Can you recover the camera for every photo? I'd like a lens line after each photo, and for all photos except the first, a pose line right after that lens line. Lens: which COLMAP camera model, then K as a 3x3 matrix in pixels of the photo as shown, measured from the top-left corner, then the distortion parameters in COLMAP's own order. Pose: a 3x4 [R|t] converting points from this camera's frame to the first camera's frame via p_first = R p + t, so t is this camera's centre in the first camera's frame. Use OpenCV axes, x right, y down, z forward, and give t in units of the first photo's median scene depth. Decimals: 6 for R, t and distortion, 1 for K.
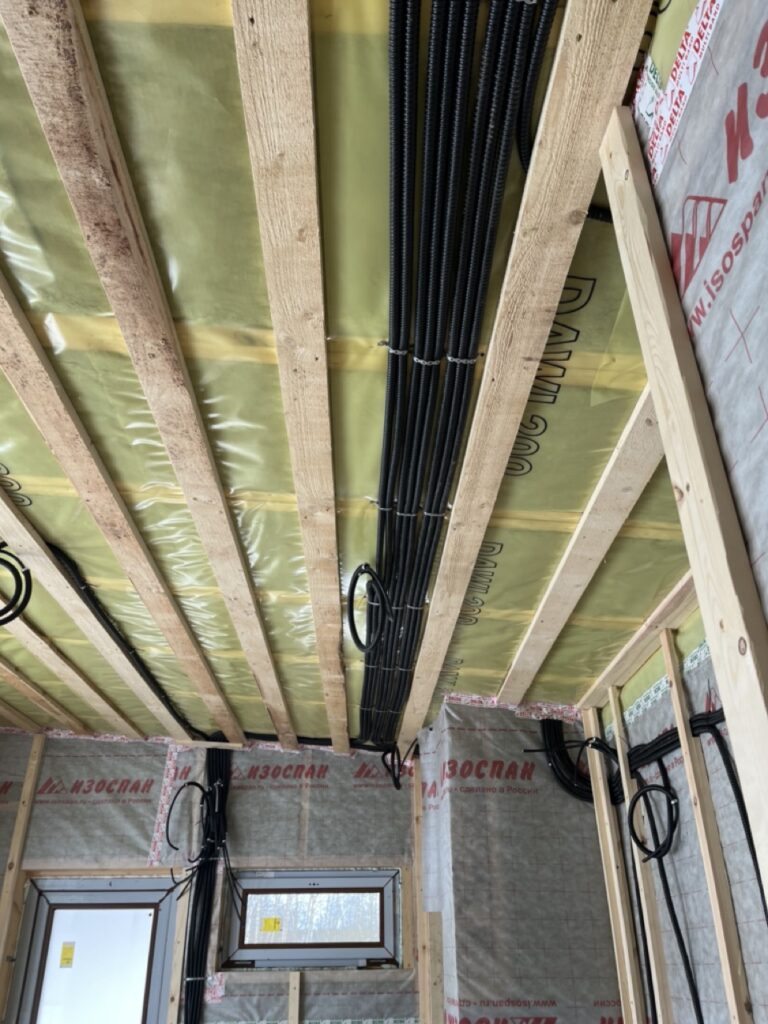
lens RADIAL K [[780.1, 0, 387.3], [0, 780.1, 514.0], [0, 0, 1]] dist [0.060406, -0.076409]
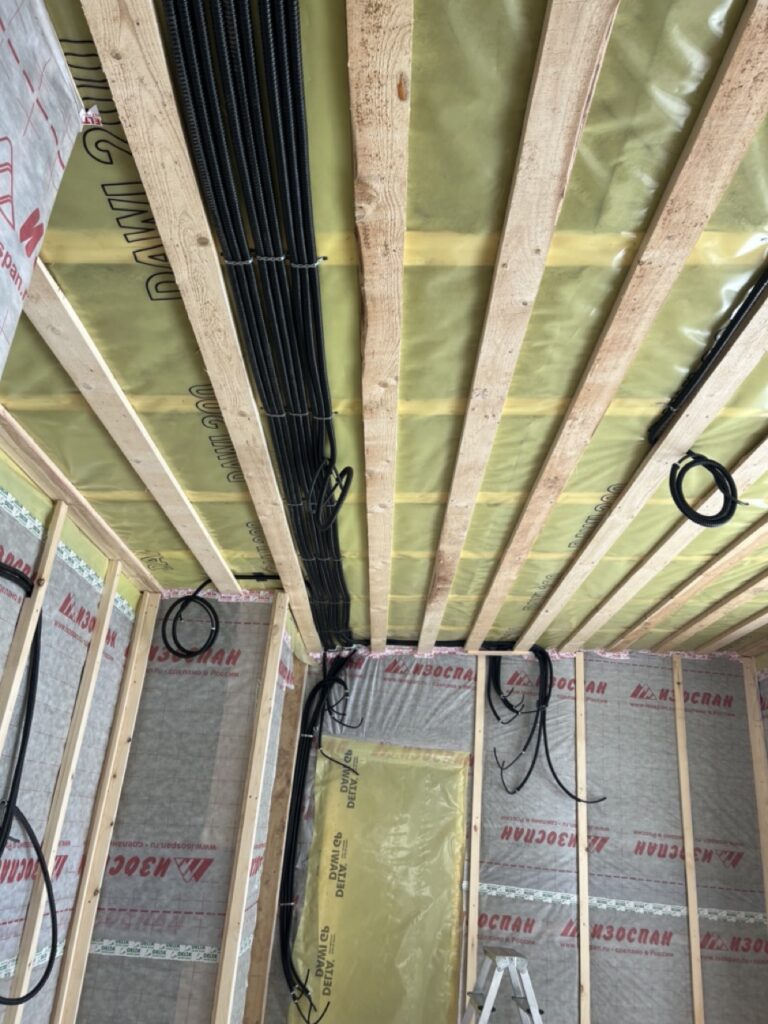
lens RADIAL K [[780.1, 0, 387.3], [0, 780.1, 514.0], [0, 0, 1]] dist [0.060406, -0.076409]
pose [[-0.997139, -0.058231, 0.048196, -0.164513], [-0.073902, 0.617061, -0.783438, 1.034222], [0.015880, -0.784758, -0.619599, 1.763664]]
